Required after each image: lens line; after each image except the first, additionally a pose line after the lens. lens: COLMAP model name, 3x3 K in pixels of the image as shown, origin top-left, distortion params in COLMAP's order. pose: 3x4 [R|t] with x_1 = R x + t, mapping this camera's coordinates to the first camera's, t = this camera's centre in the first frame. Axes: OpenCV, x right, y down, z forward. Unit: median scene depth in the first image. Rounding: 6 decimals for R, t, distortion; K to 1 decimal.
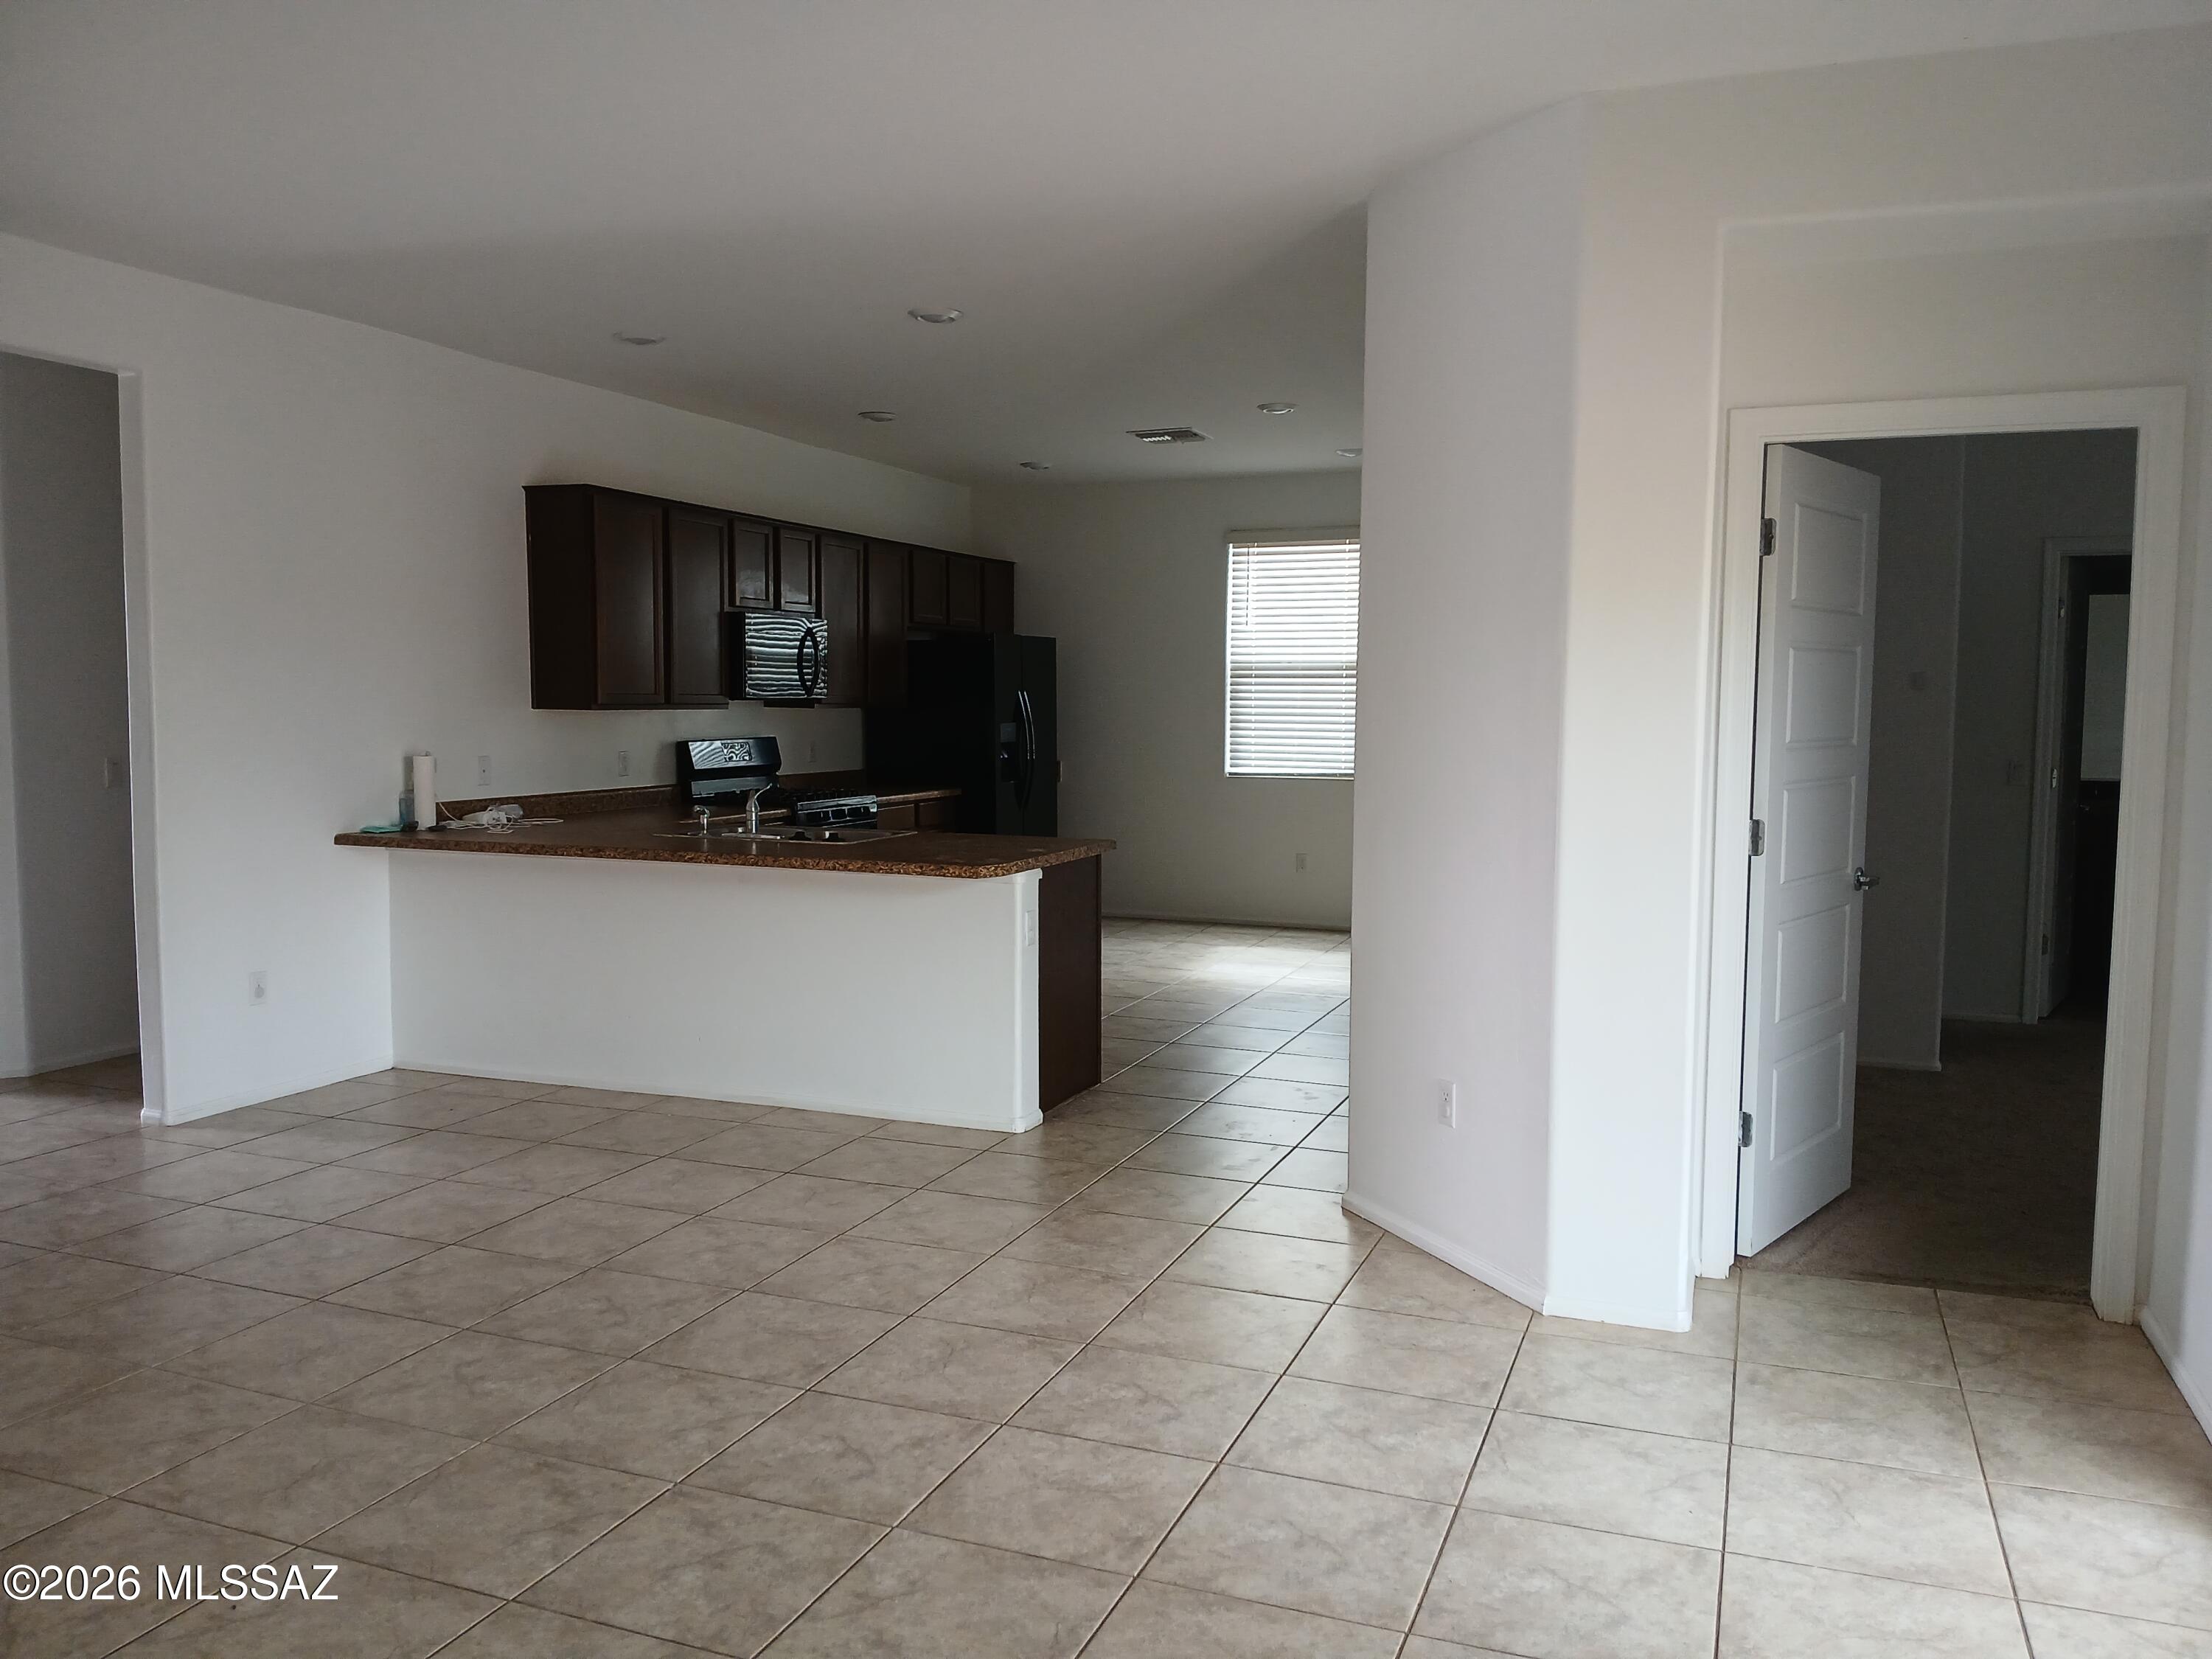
lens RADIAL K [[1663.6, 0, 1095.8], [0, 1663.6, 834.9], [0, 0, 1]] dist [0.115180, -0.215110]
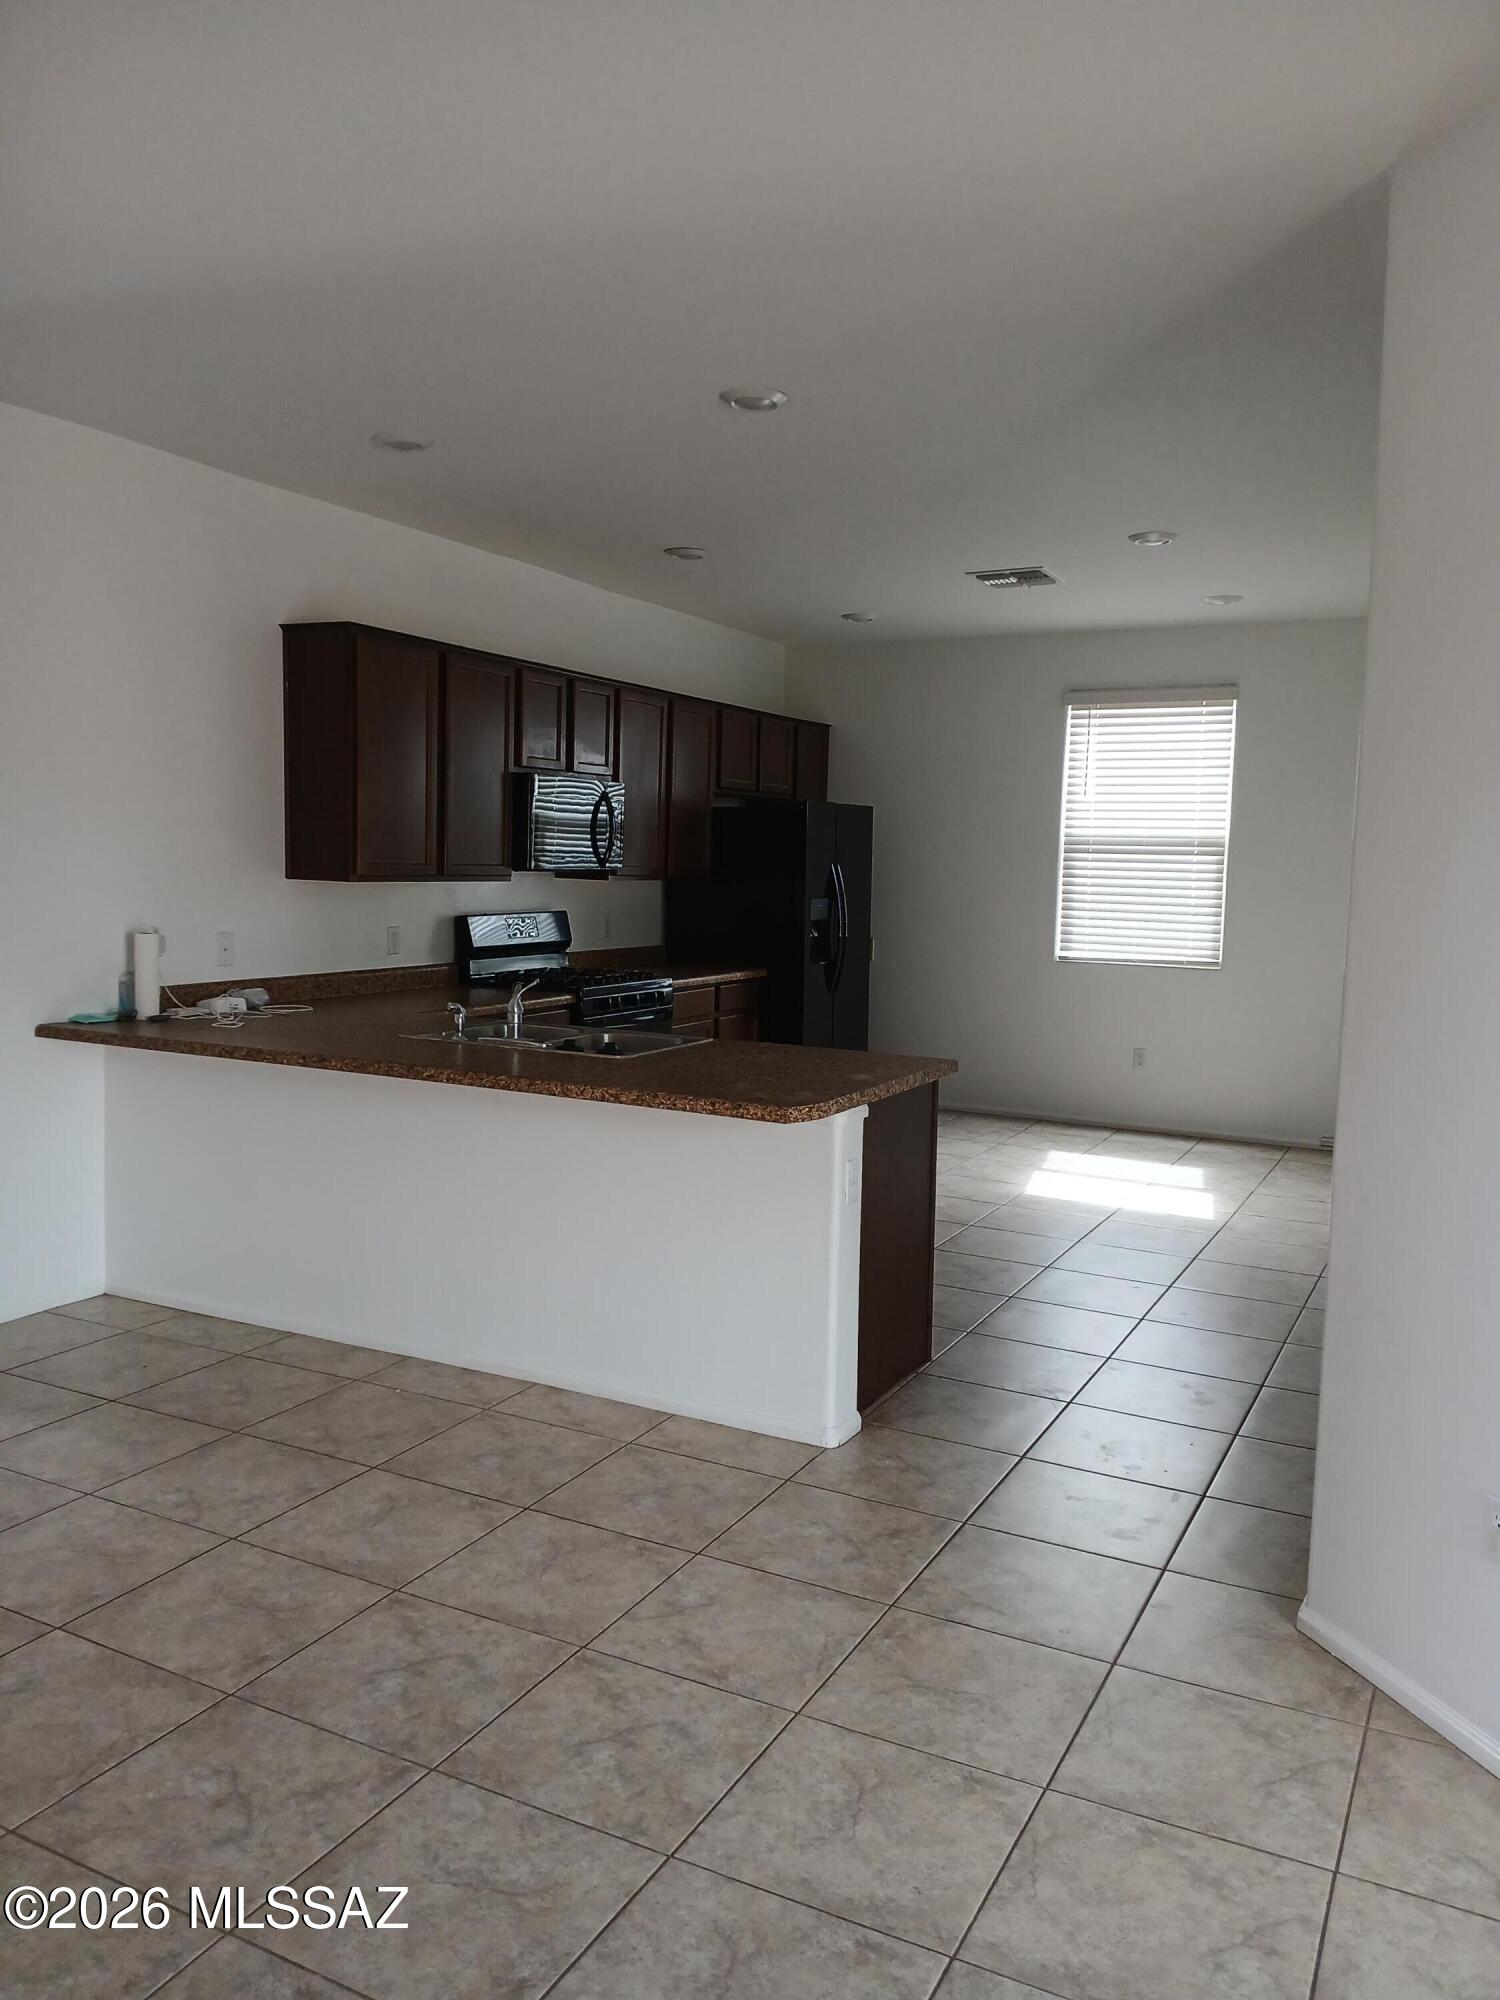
lens RADIAL K [[1504.1, 0, 742.5], [0, 1504.1, 997.9], [0, 0, 1]] dist [0.115180, -0.215110]
pose [[0.995135, 0.027667, -0.094560, -0.018569], [-0.026770, 0.999584, 0.010743, -0.025404], [0.094818, -0.008160, 0.995461, 0.213101]]
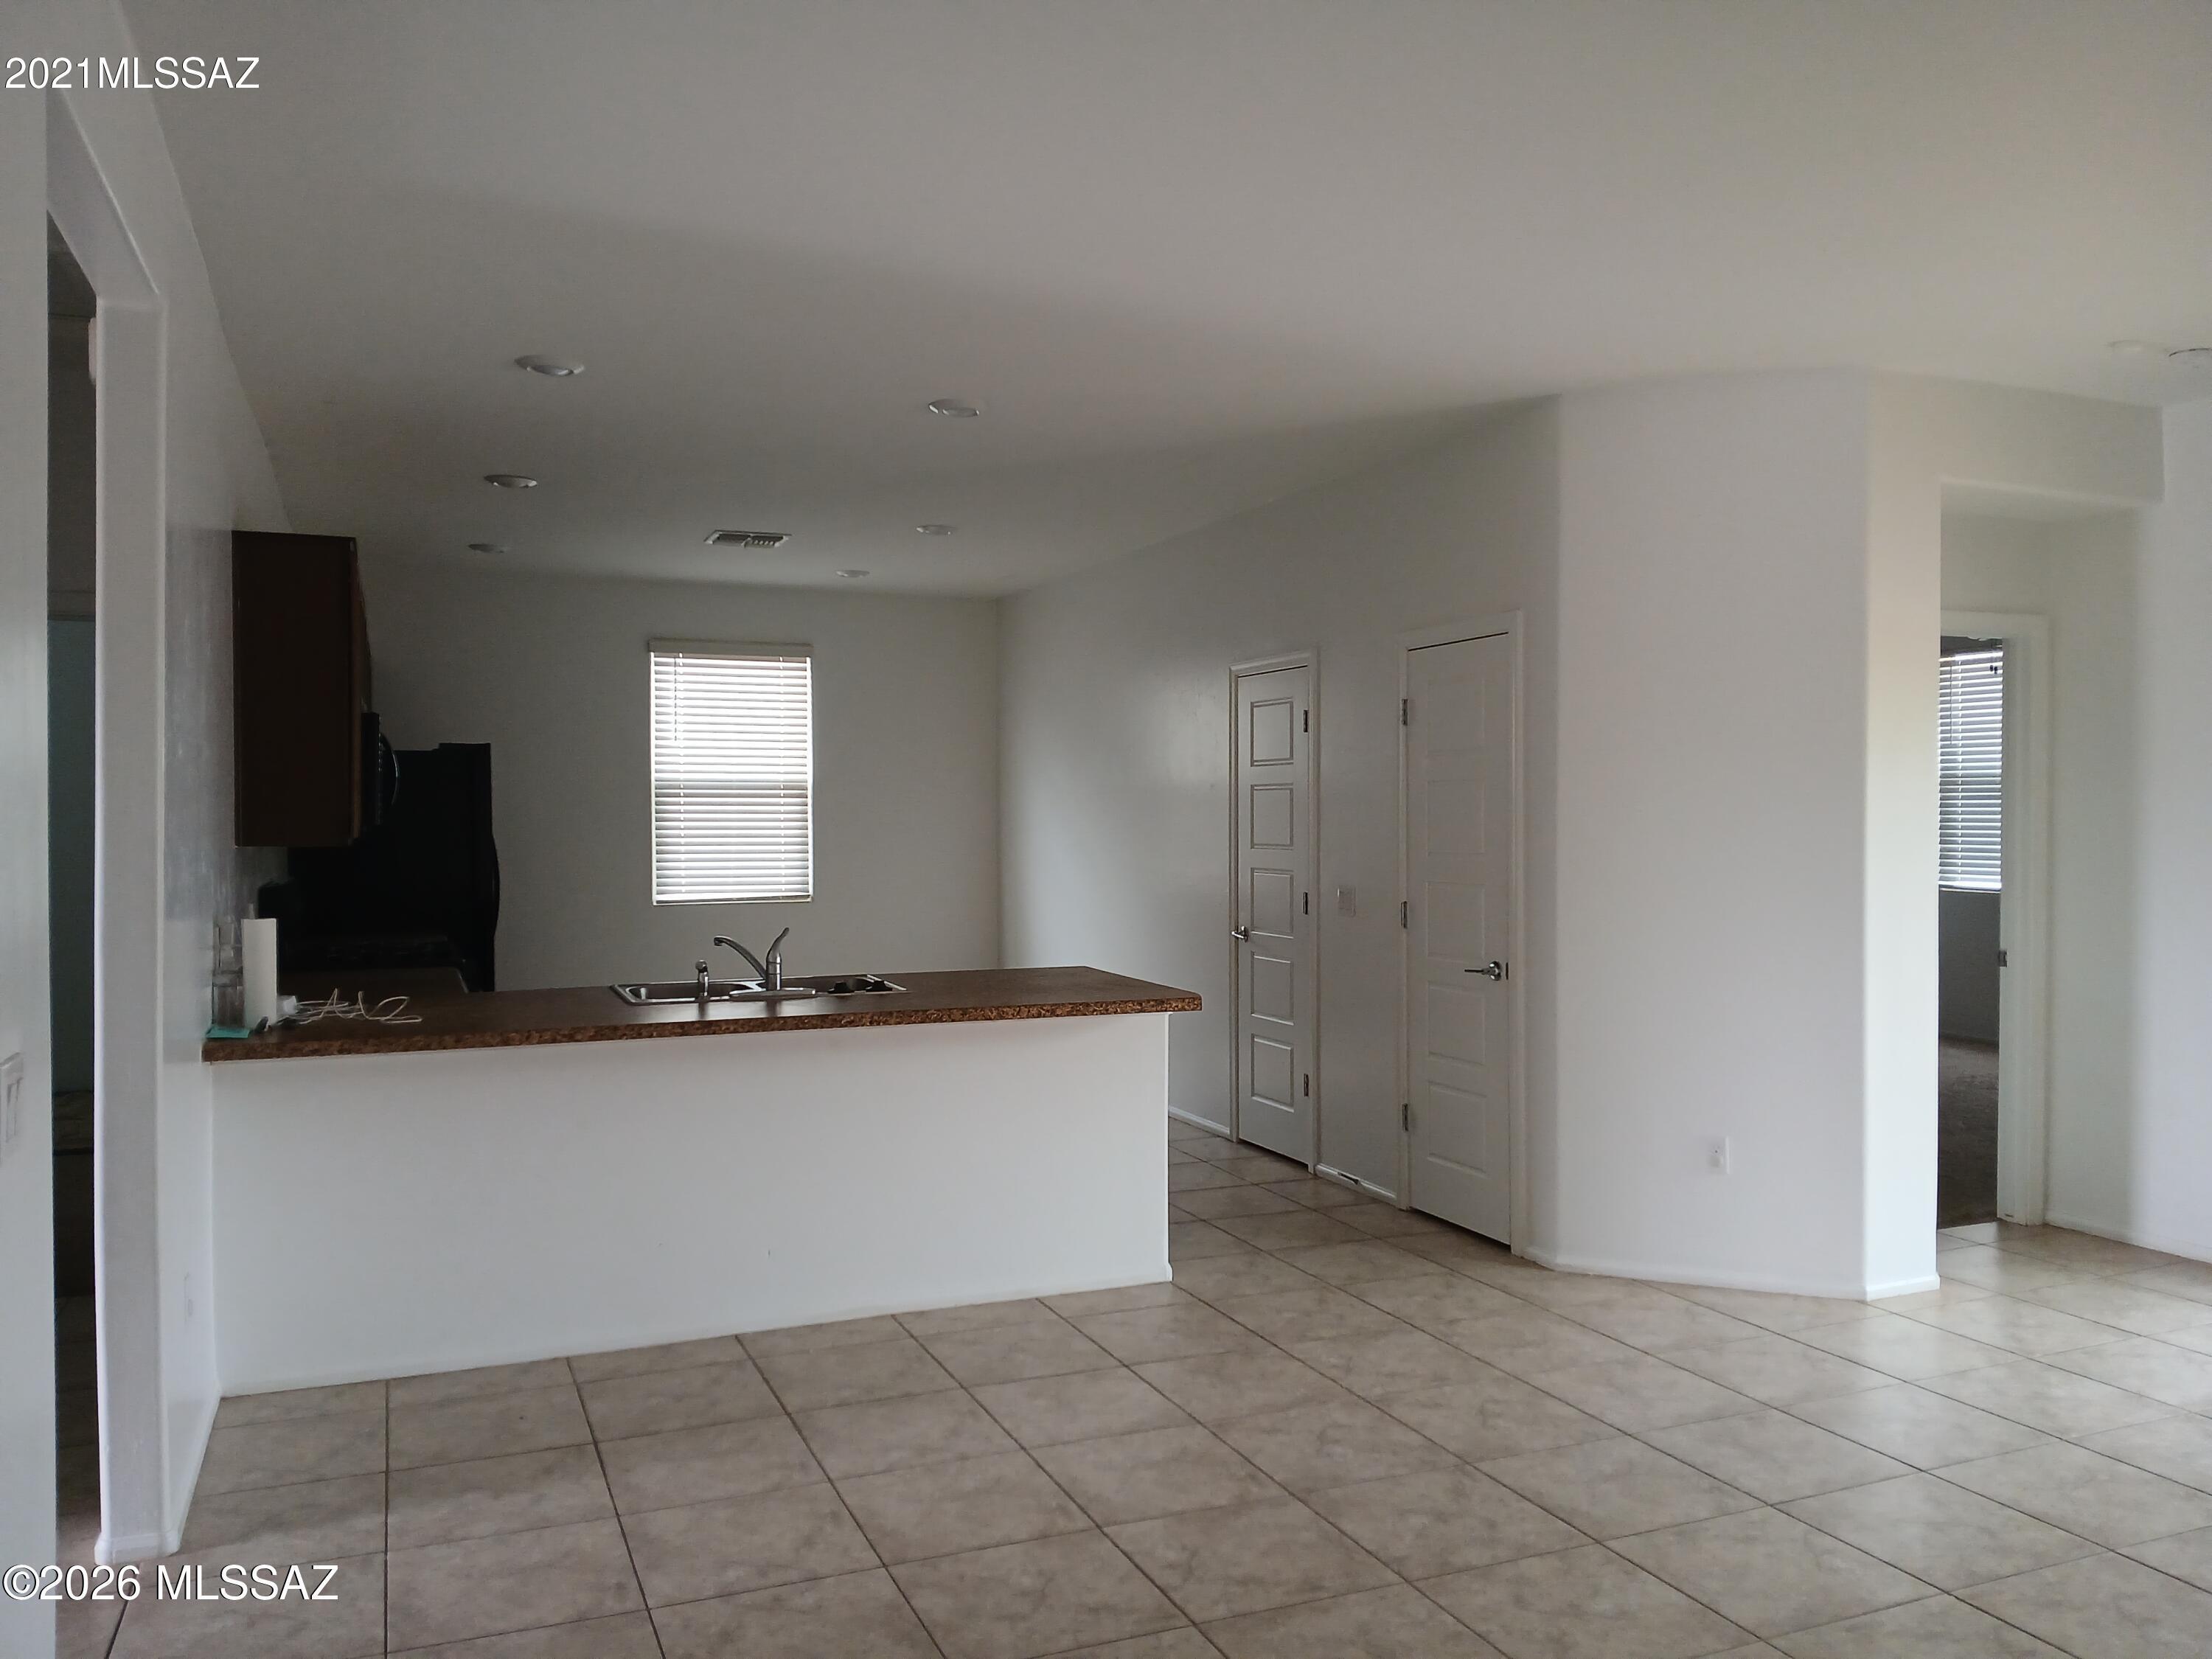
lens RADIAL K [[1663.6, 0, 1095.8], [0, 1663.6, 834.9], [0, 0, 1]] dist [0.115180, -0.215110]
pose [[0.712534, -0.014761, 0.701482, -0.525865], [0.063756, 0.997005, -0.043781, -0.023999], [-0.698735, 0.075919, 0.711341, 0.240237]]
